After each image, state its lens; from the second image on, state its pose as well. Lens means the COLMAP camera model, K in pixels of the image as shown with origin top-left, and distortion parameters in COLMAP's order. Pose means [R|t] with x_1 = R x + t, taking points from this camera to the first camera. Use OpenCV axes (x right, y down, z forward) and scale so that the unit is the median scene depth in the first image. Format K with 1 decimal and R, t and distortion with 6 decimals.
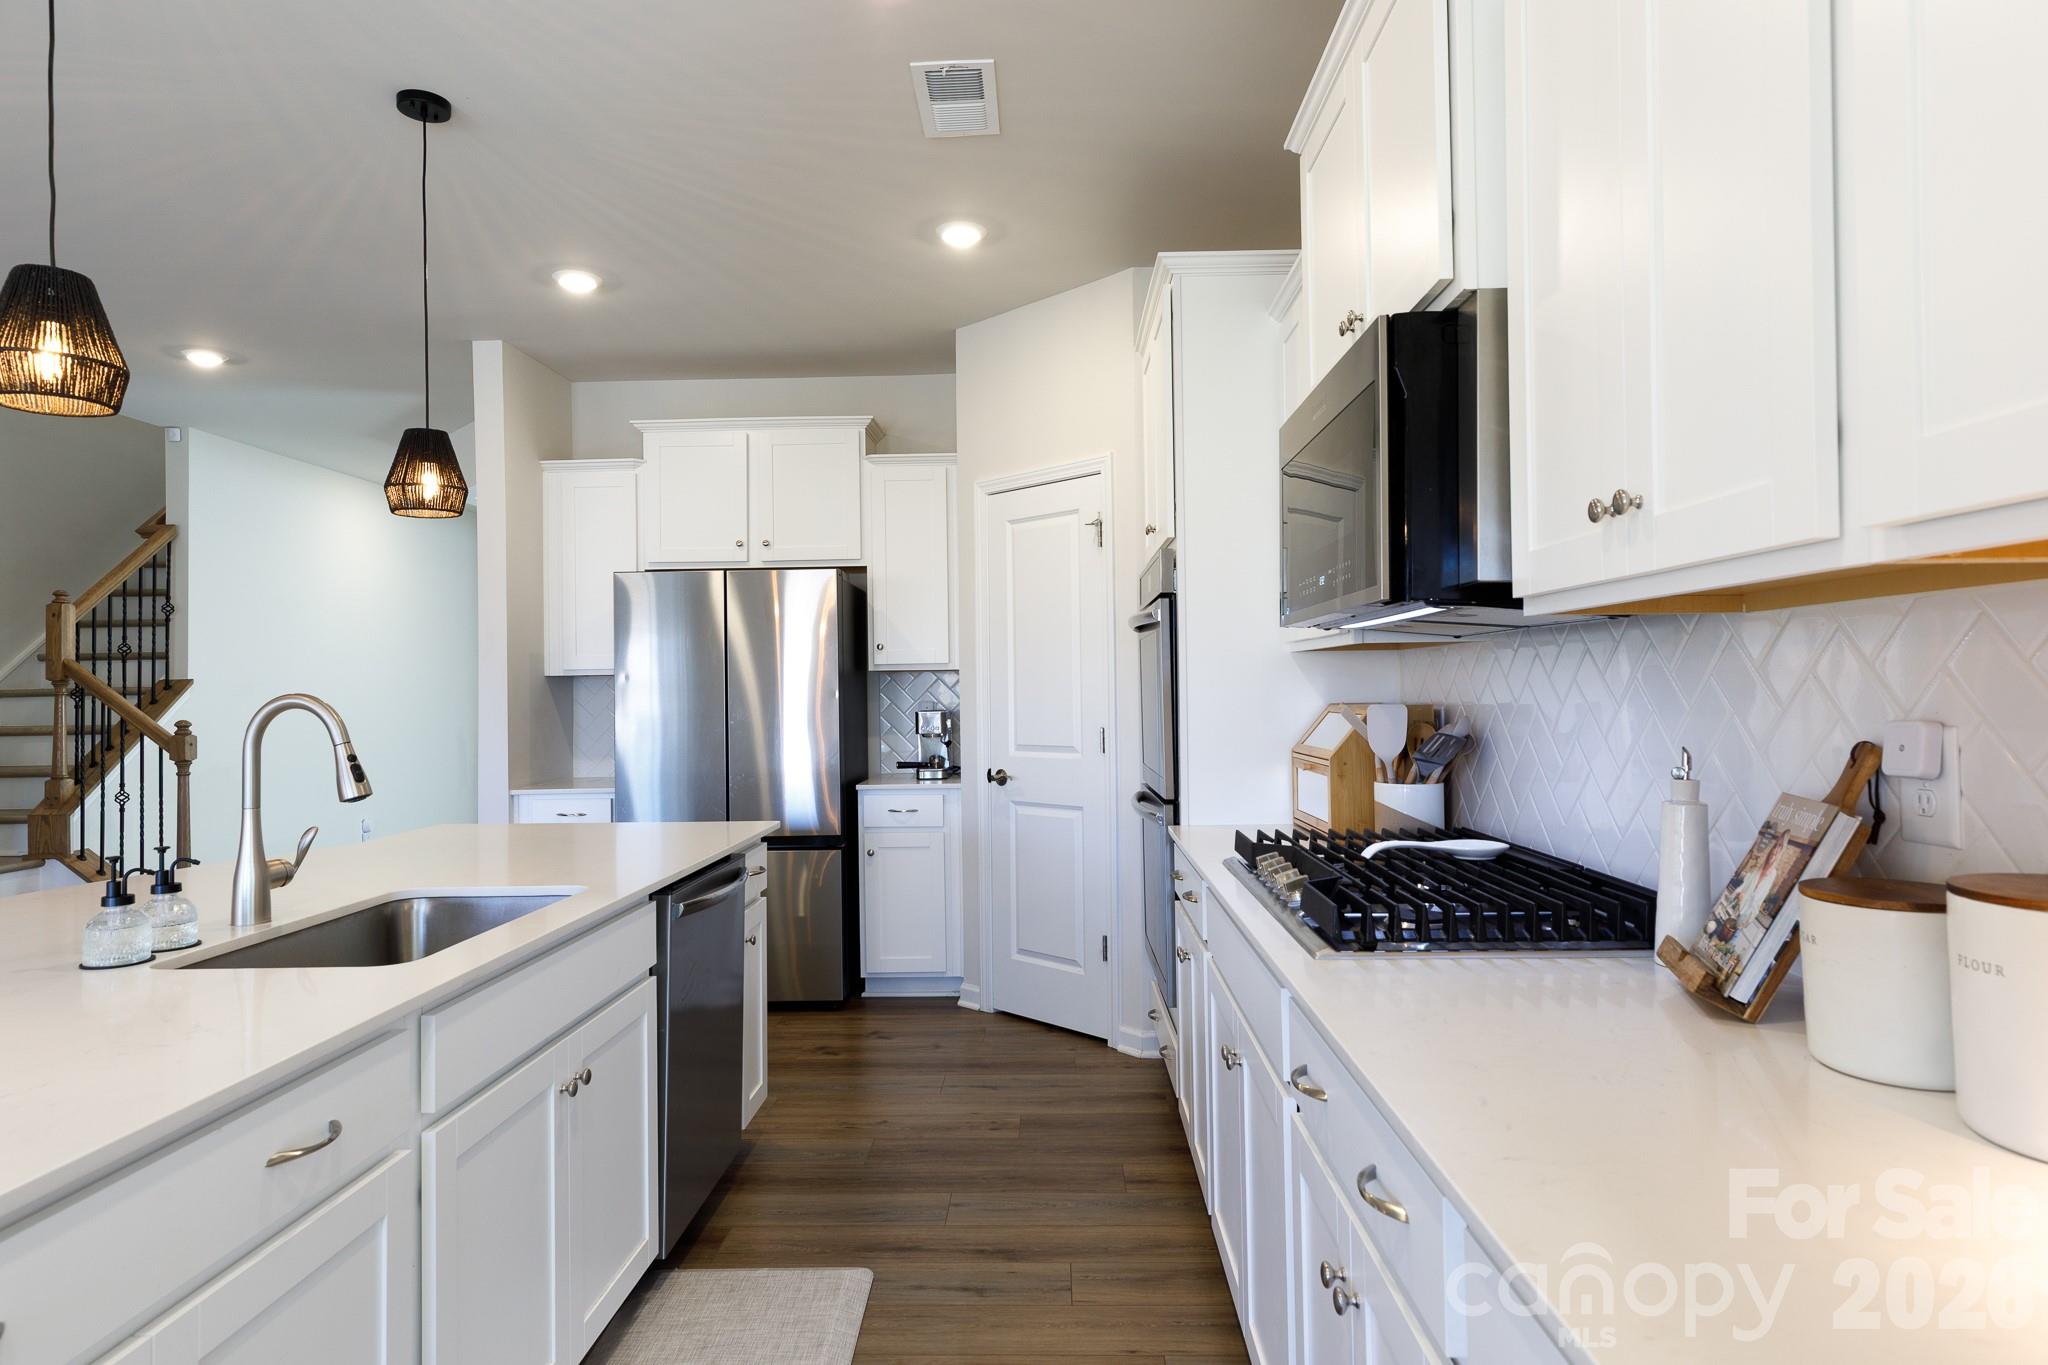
lens RADIAL K [[1137.4, 0, 1016.0], [0, 1137.4, 671.7], [0, 0, 1]] dist [0.005672, 0.000213]
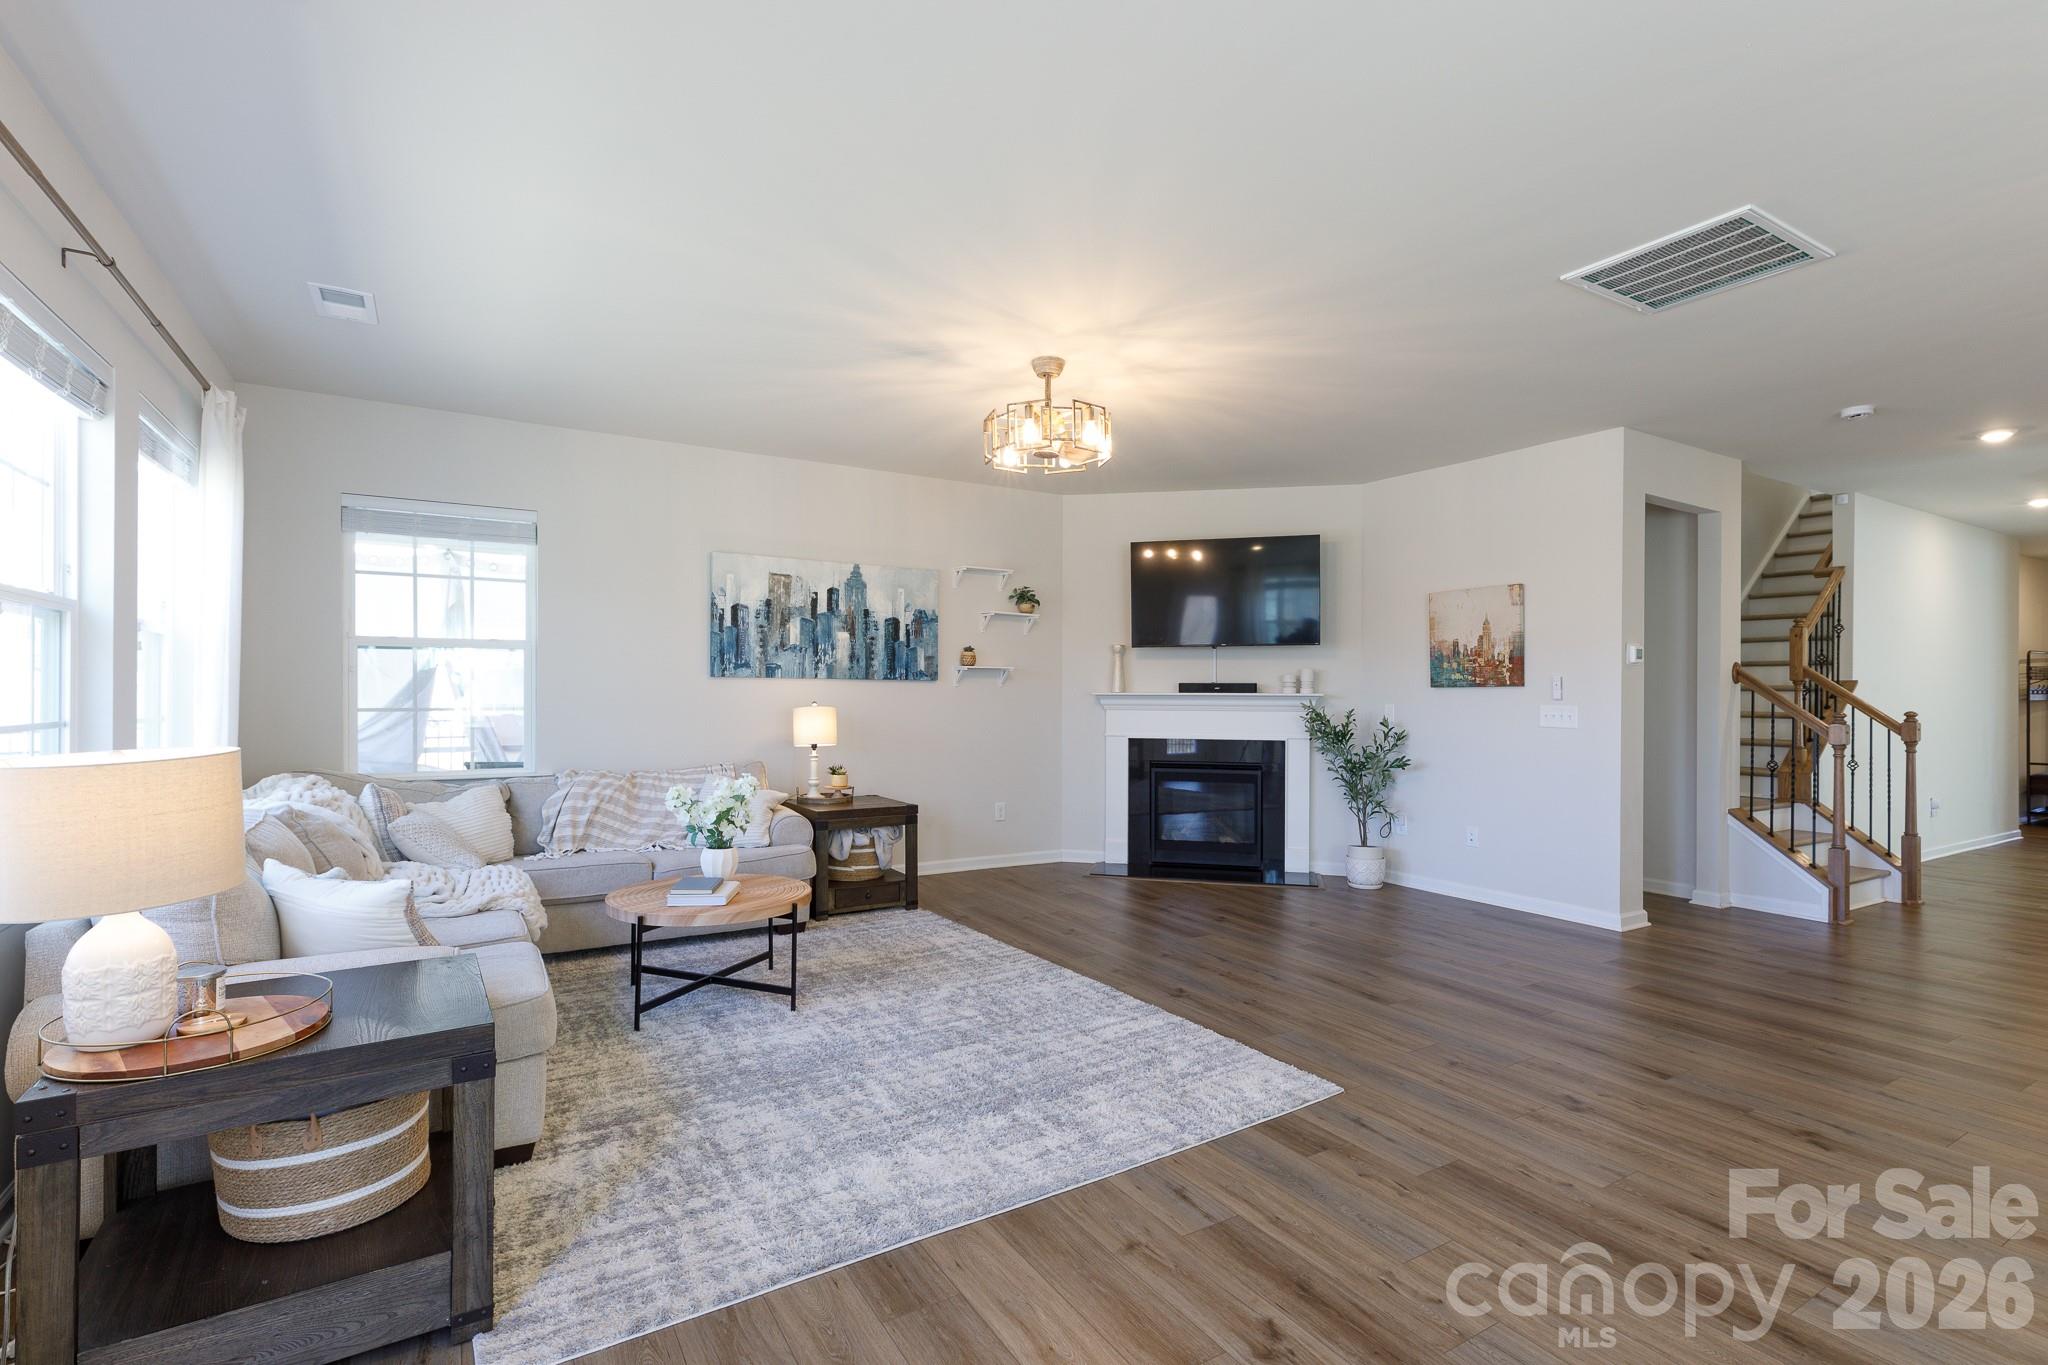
lens RADIAL K [[929.8, 0, 1054.3], [0, 929.8, 690.7], [0, 0, 1]] dist [-0.000230, 0.001727]
pose [[0.530441, 0.017459, -0.847542, -0.367761], [-0.001666, 0.999807, 0.019552, -0.001162], [0.847721, -0.008959, 0.530367, -0.473852]]
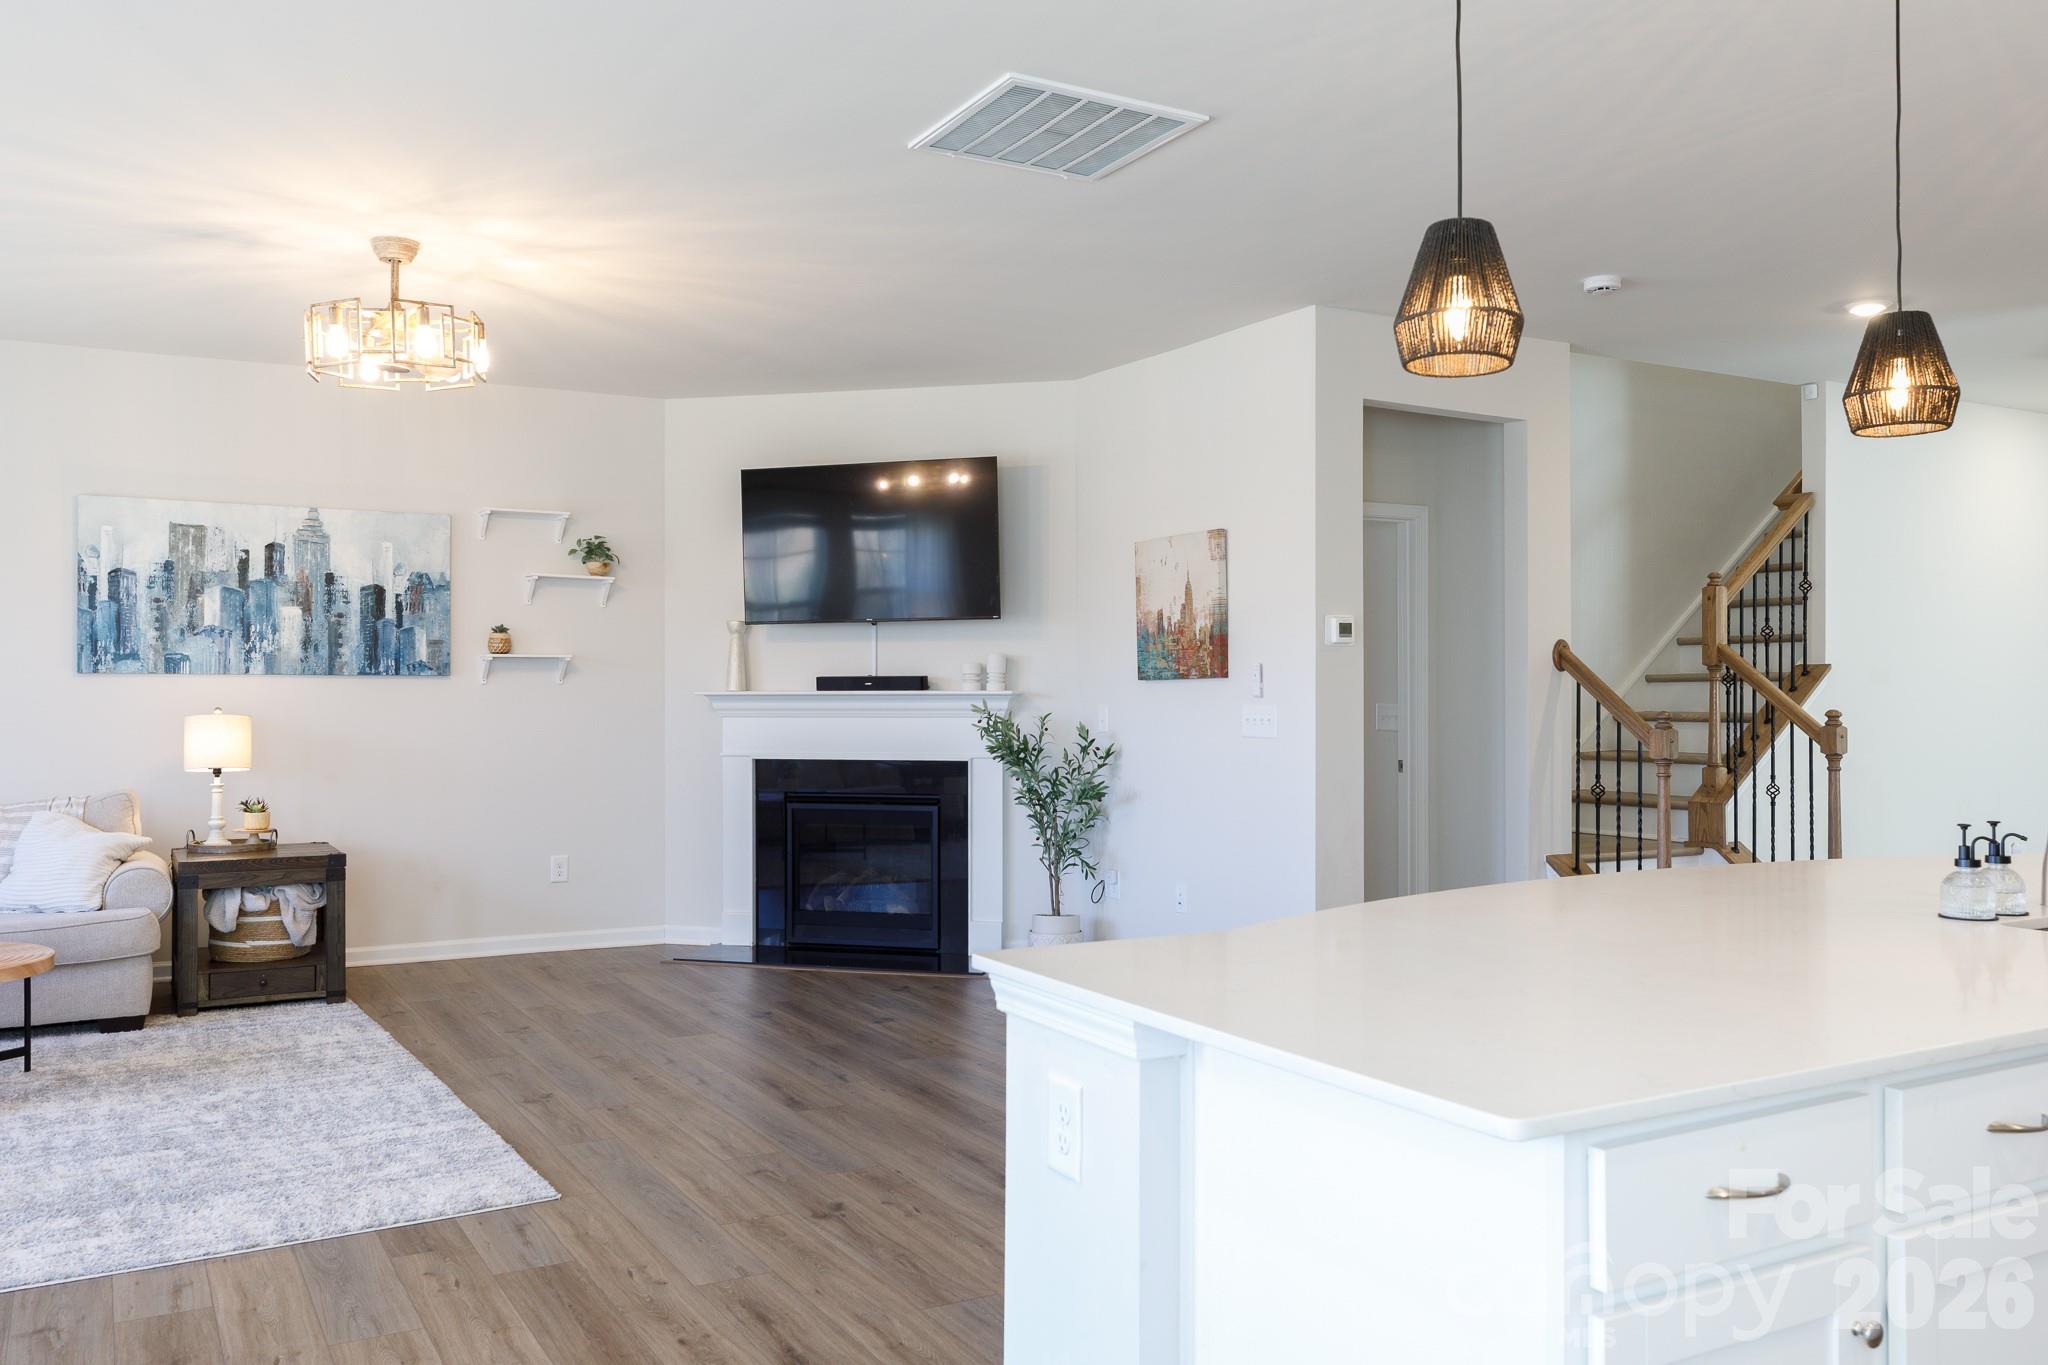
lens RADIAL K [[1576.3, 0, 1033.7], [0, 1576.3, 671.3], [0, 0, 1]] dist [-0.000839, 0.005077]
pose [[0.504565, 0.004331, -0.863363, 0.032173], [0.006648, 0.999938, 0.008902, -0.003397], [0.863348, -0.010231, 0.504505, -0.194703]]
